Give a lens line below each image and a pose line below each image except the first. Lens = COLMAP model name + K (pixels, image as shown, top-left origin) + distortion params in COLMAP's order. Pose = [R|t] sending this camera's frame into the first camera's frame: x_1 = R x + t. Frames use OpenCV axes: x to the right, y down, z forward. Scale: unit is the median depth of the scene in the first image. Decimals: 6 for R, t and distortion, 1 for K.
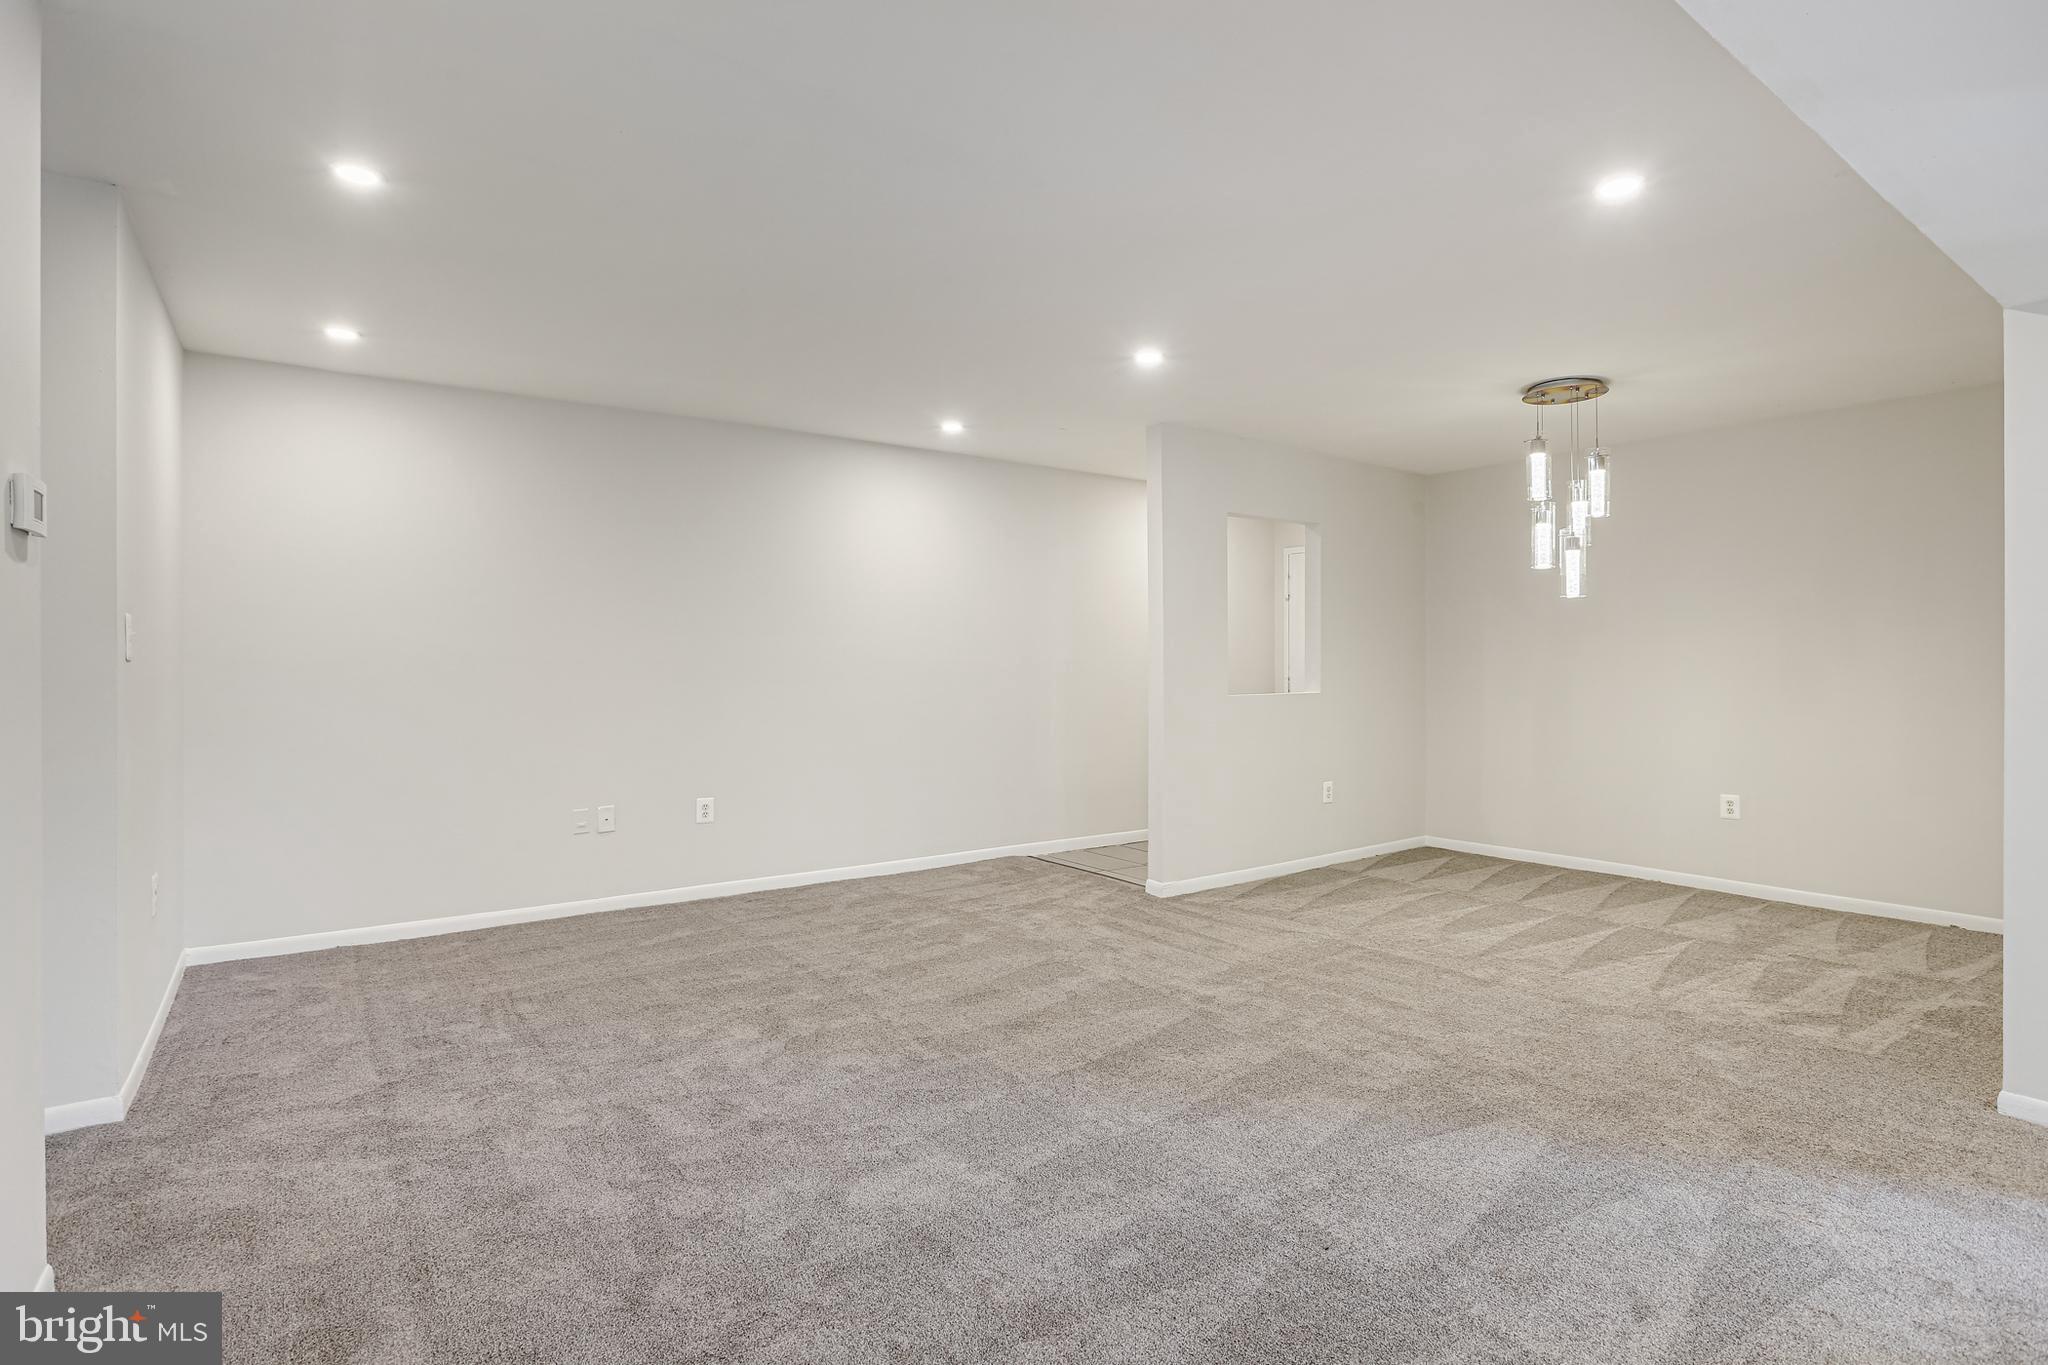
lens RADIAL K [[1006.7, 0, 1024.4], [0, 1006.7, 698.0], [0, 0, 1]] dist [-0.000406, 0.000003]
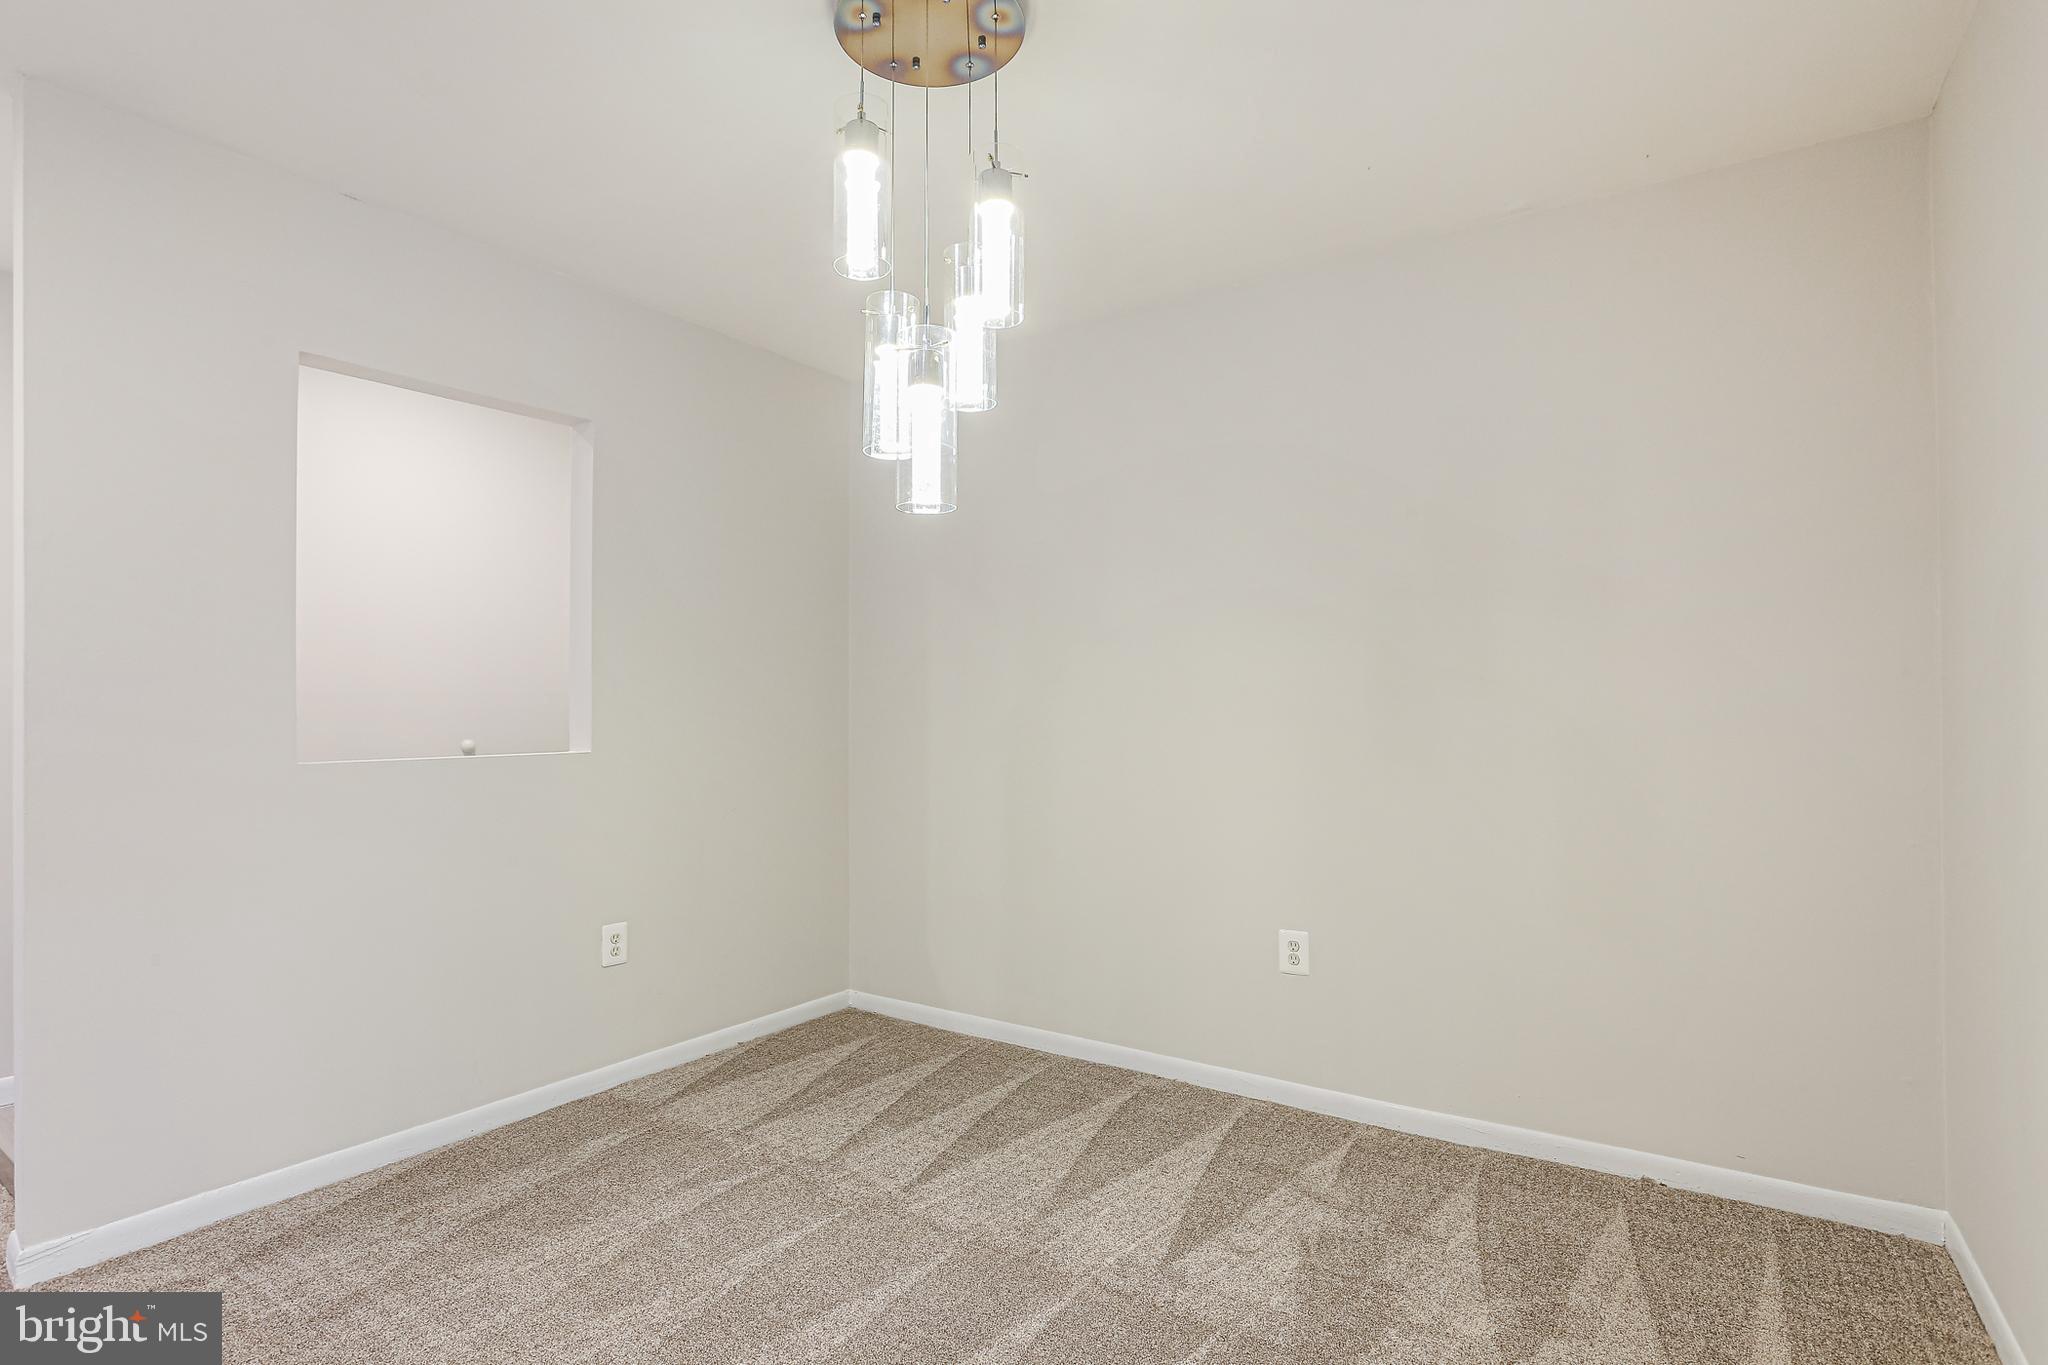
lens RADIAL K [[1006.7, 0, 1024.4], [0, 1006.7, 698.0], [0, 0, 1]] dist [-0.000406, 0.000003]
pose [[0.946391, 0.013176, 0.322754, 0.382399], [-0.000830, 0.999264, -0.038359, -0.009583], [-0.323022, 0.036035, 0.945705, 0.522356]]
